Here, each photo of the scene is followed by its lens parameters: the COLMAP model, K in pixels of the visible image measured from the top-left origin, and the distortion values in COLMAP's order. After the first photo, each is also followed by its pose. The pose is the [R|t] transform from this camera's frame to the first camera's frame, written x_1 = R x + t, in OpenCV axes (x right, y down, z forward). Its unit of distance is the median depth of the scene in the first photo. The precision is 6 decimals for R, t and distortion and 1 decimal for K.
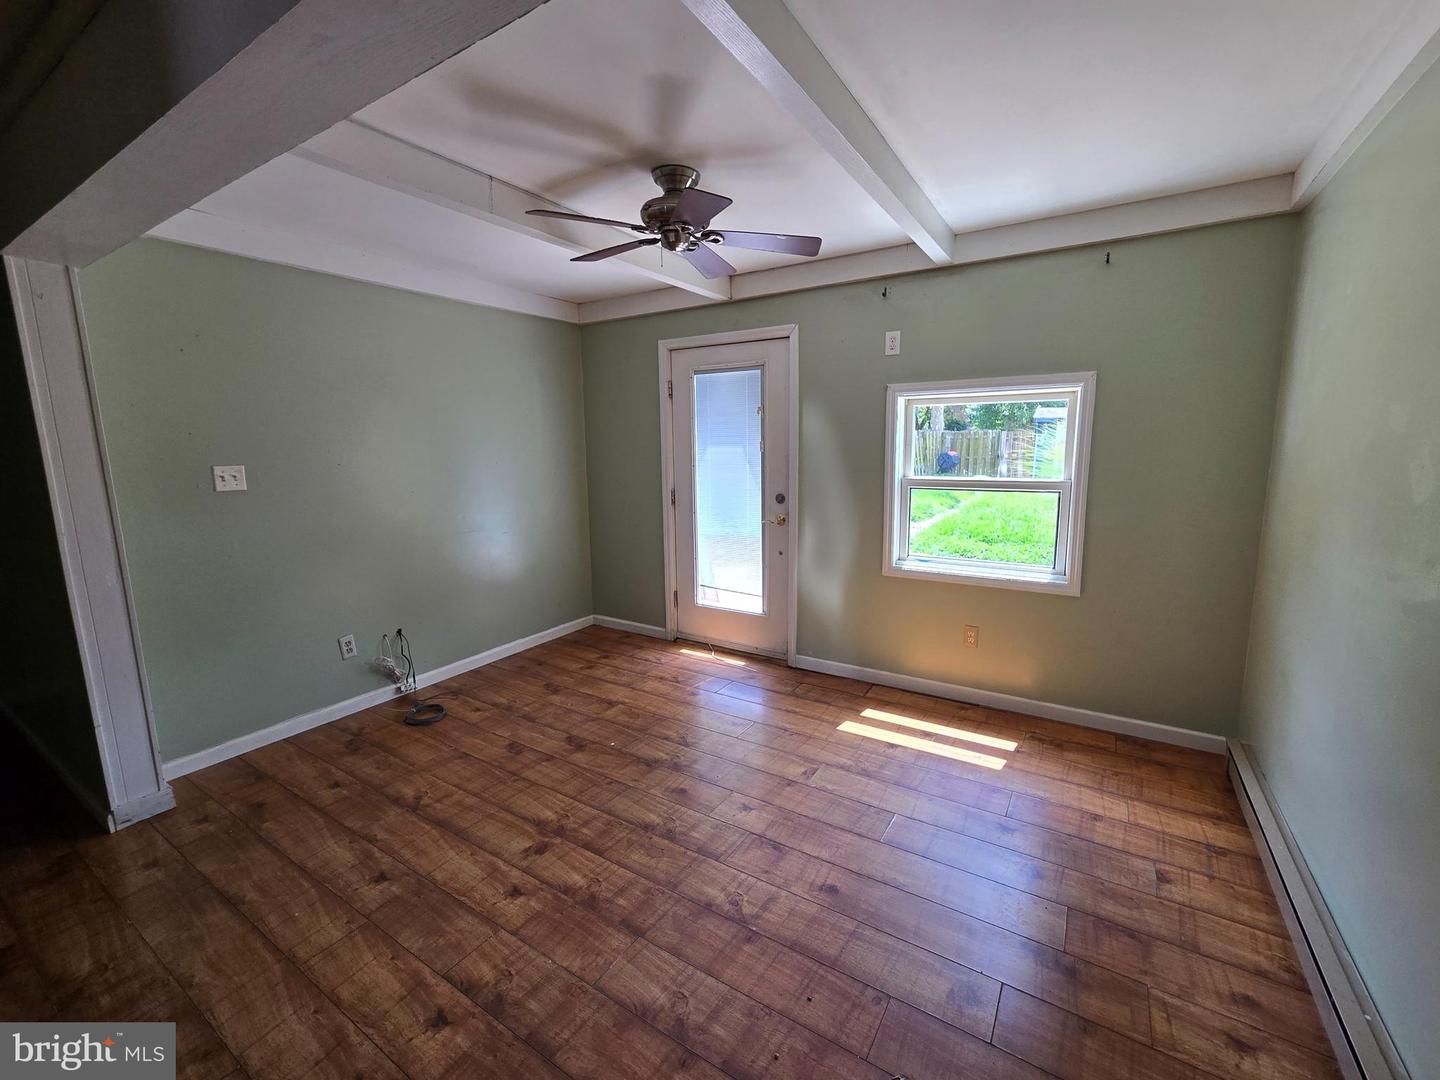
lens RADIAL K [[586.7, 0, 722.4], [0, 586.7, 537.7], [0, 0, 1]] dist [-0.009675, 0.000156]
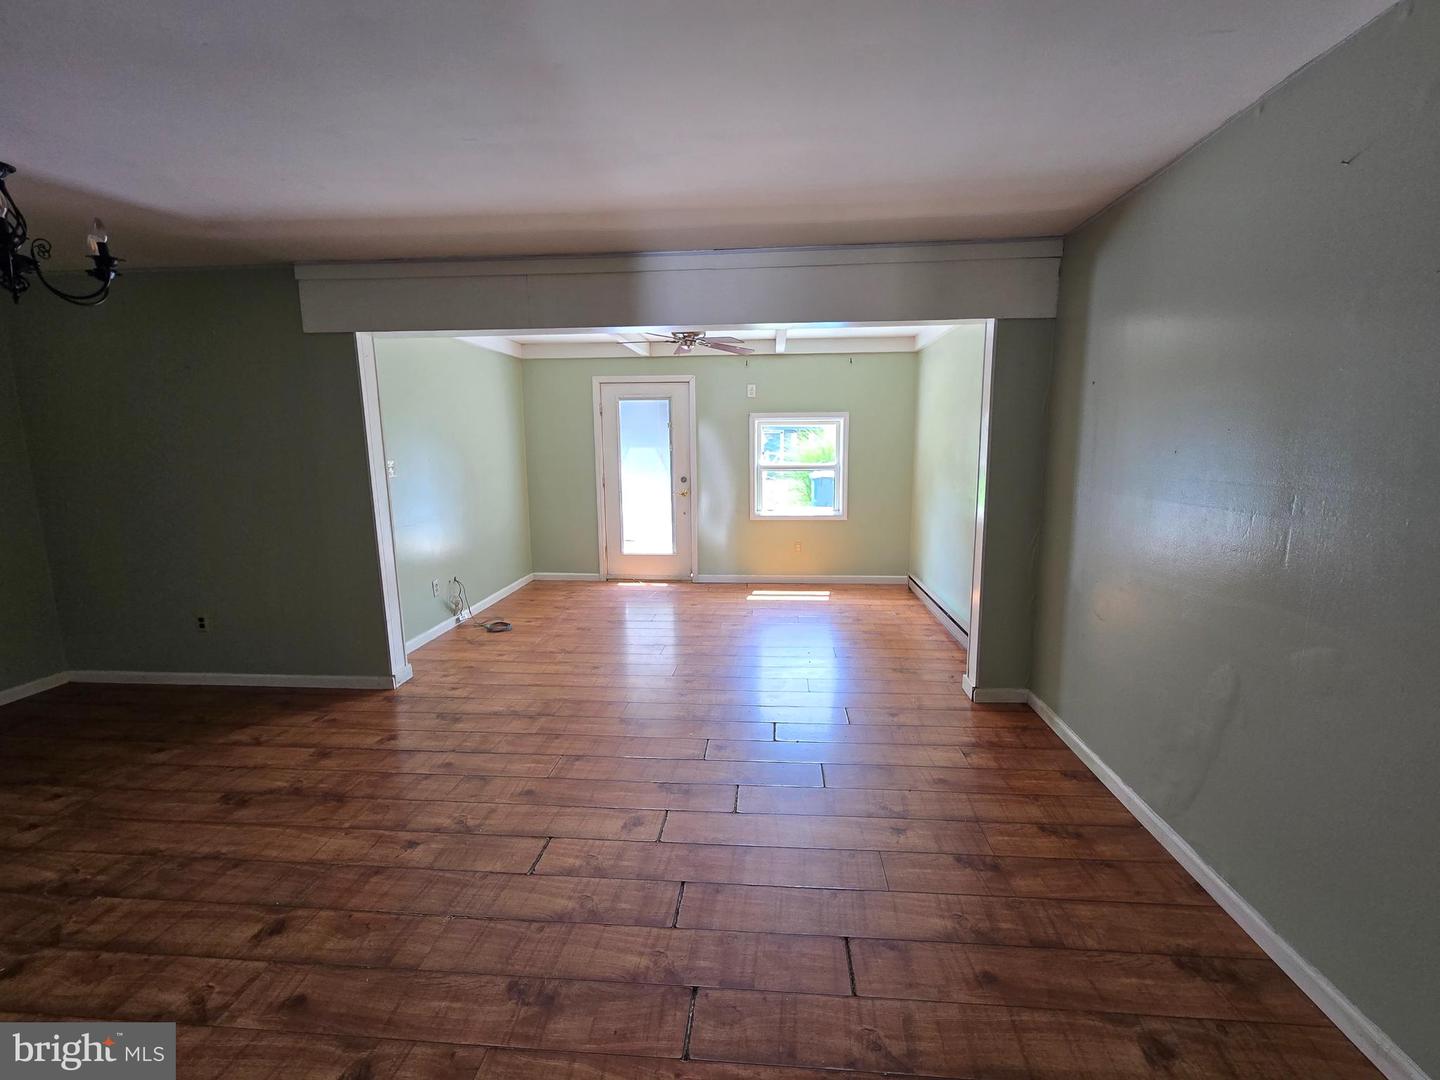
lens RADIAL K [[586.7, 0, 722.5], [0, 586.7, 536.8], [0, 0, 1]] dist [-0.009675, 0.000156]
pose [[0.887559, -0.067496, 0.455723, -0.618703], [0.069647, 0.997498, 0.012095, 0.088158], [-0.455399, 0.021005, 0.890040, -0.548457]]
